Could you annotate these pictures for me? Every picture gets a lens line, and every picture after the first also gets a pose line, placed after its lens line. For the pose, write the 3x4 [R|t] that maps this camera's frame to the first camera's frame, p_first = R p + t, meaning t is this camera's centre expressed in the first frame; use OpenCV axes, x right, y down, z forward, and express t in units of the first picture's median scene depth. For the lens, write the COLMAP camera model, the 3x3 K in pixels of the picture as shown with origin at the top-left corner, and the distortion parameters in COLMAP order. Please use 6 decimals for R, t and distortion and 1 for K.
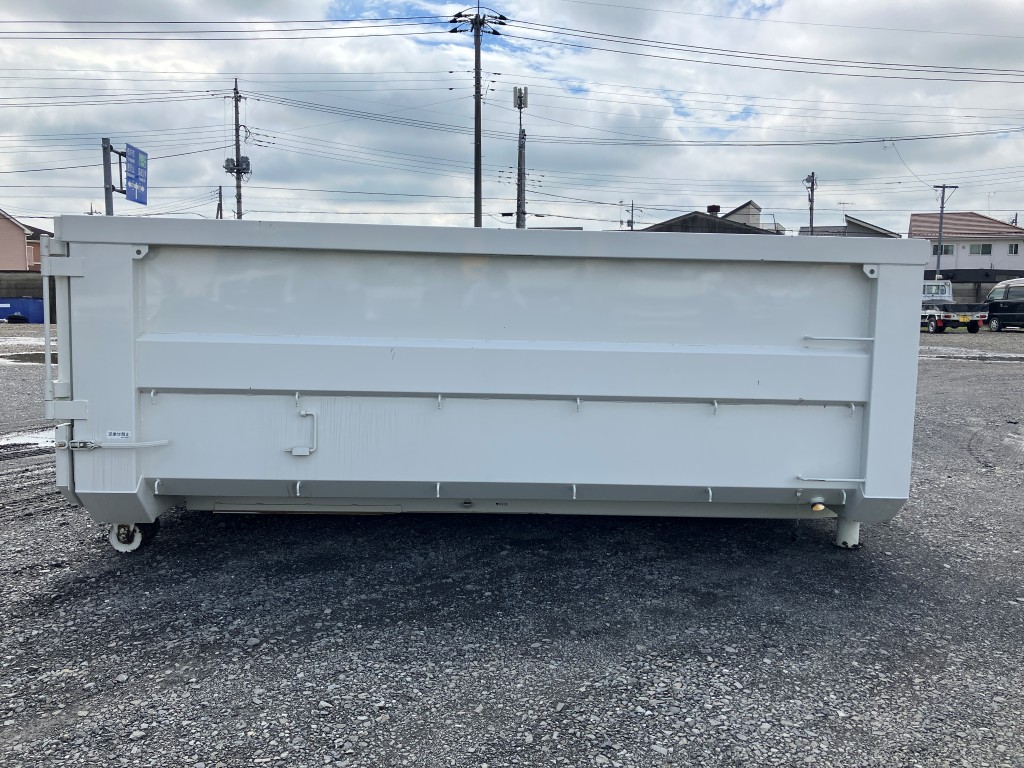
lens RADIAL K [[840.4, 0, 521.7], [0, 840.4, 392.9], [0, 0, 1]] dist [0.012701, -0.000596]
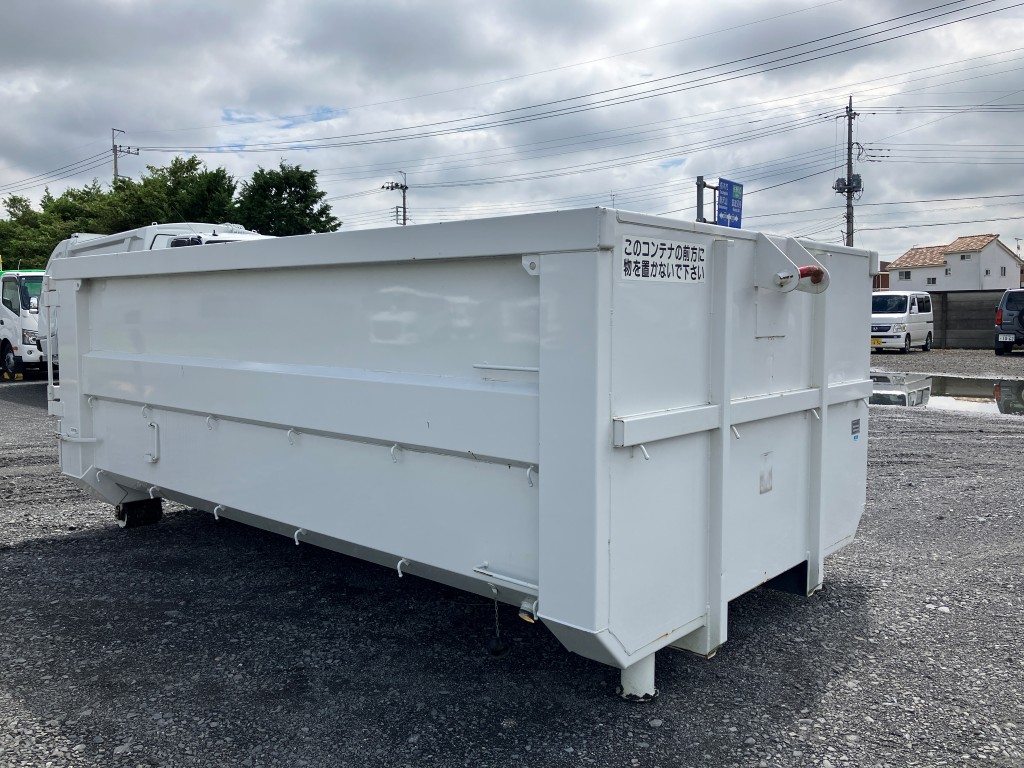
lens RADIAL K [[845.5, 0, 516.6], [0, 845.5, 382.7], [0, 0, 1]] dist [0.006077, 0.002729]
pose [[0.728613, 0.035734, -0.683992, 0.774655], [-0.062644, 0.997929, -0.014595, -0.039778], [0.682054, 0.053482, 0.729343, 0.473315]]
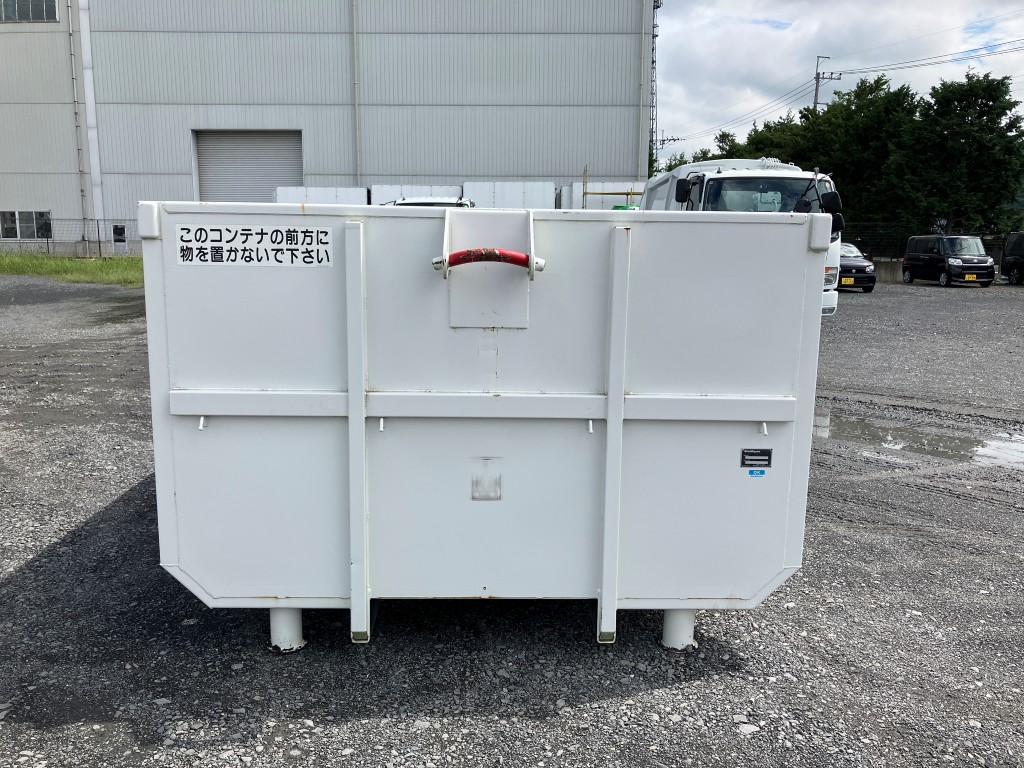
lens RADIAL K [[836.0, 0, 510.4], [0, 836.0, 389.5], [0, 0, 1]] dist [0.012102, -0.009599]
pose [[-0.004309, 0.165888, -0.986135, 1.094910], [-0.129455, 0.977754, 0.165043, -0.179951], [0.991576, 0.128371, 0.017262, 1.256830]]
